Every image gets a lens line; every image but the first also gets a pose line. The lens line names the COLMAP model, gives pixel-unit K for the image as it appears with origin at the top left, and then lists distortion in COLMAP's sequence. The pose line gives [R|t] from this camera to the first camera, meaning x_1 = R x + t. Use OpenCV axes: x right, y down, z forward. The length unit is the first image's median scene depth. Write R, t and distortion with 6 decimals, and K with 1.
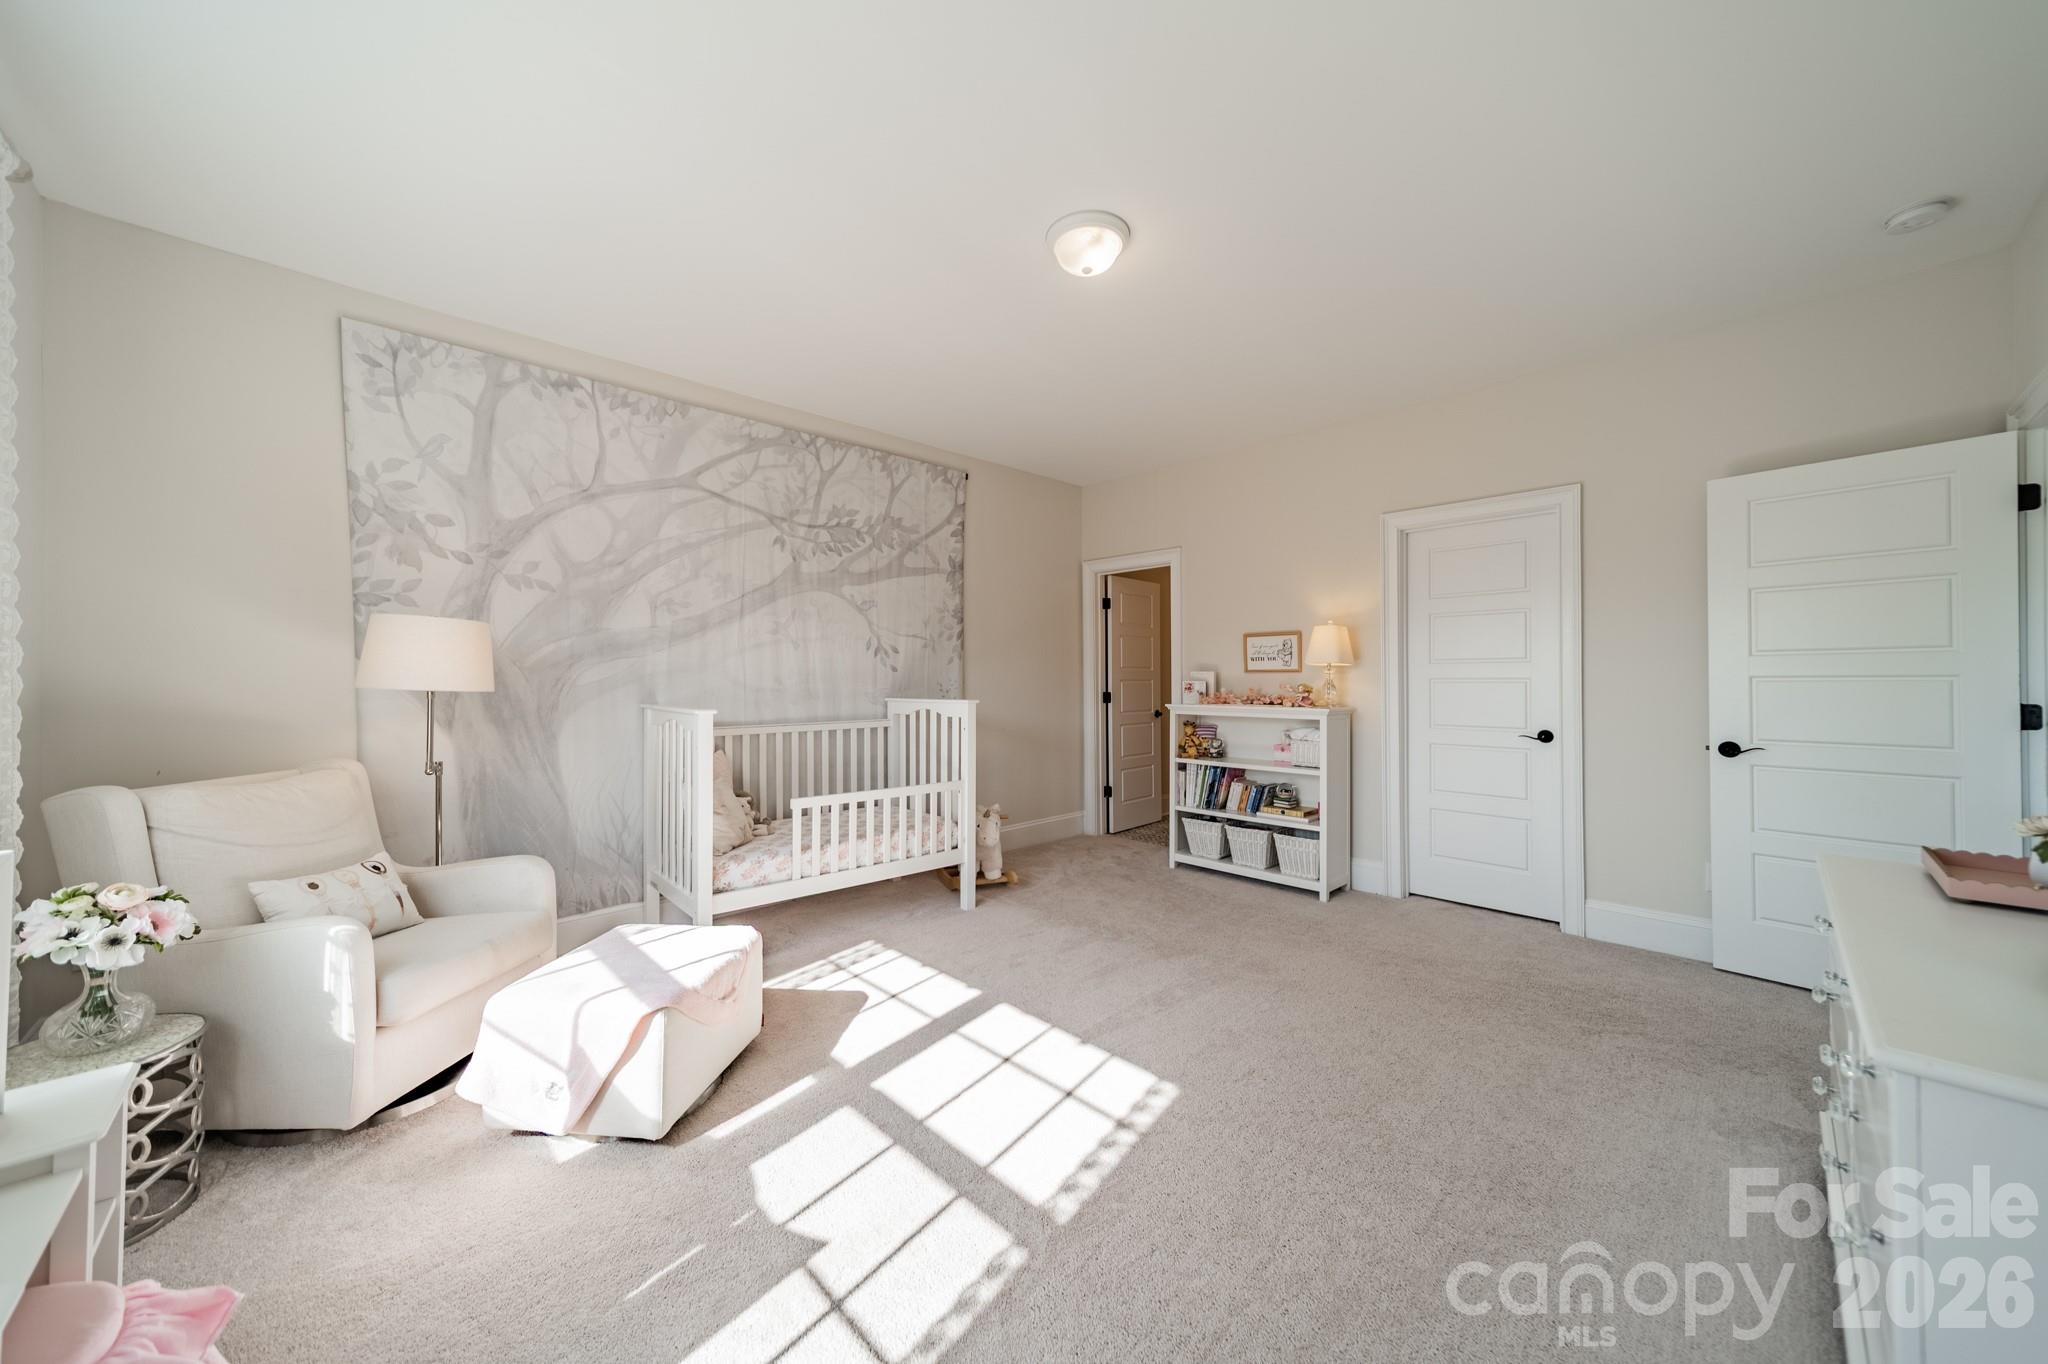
lens RADIAL K [[722.1, 0, 1028.1], [0, 722.1, 674.0], [0, 0, 1]] dist [0.005687, 0.000158]
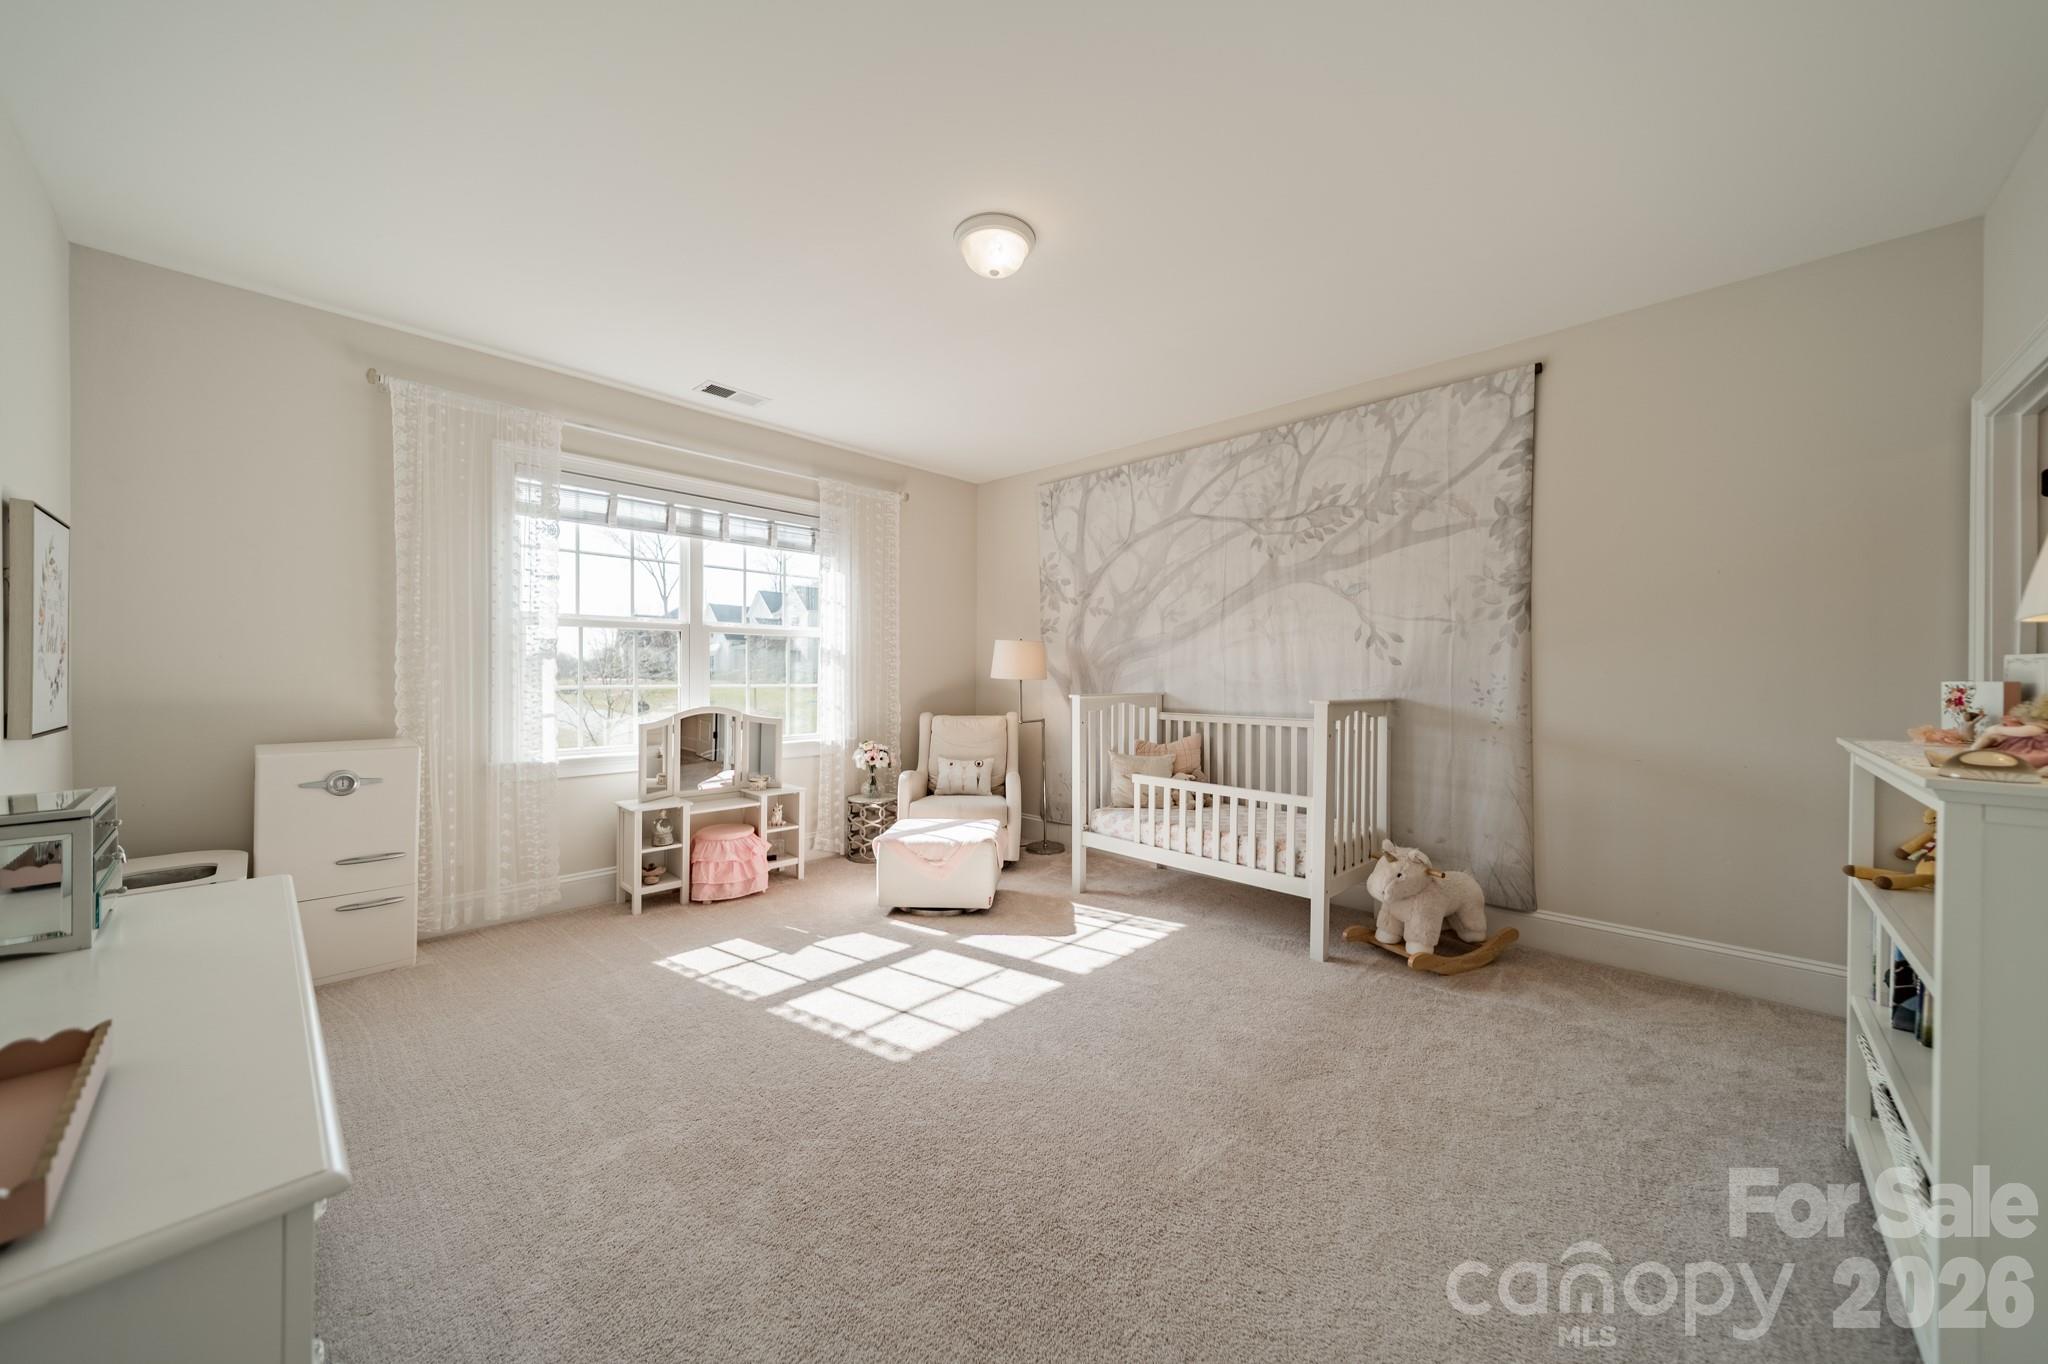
lens RADIAL K [[722.1, 0, 1027.8], [0, 722.1, 676.5], [0, 0, 1]] dist [0.005687, 0.000158]
pose [[0.038724, 0.005509, -0.999235, 0.748648], [0.002353, 0.999982, 0.005604, 0.004898], [0.999247, -0.002568, 0.038711, 0.680399]]
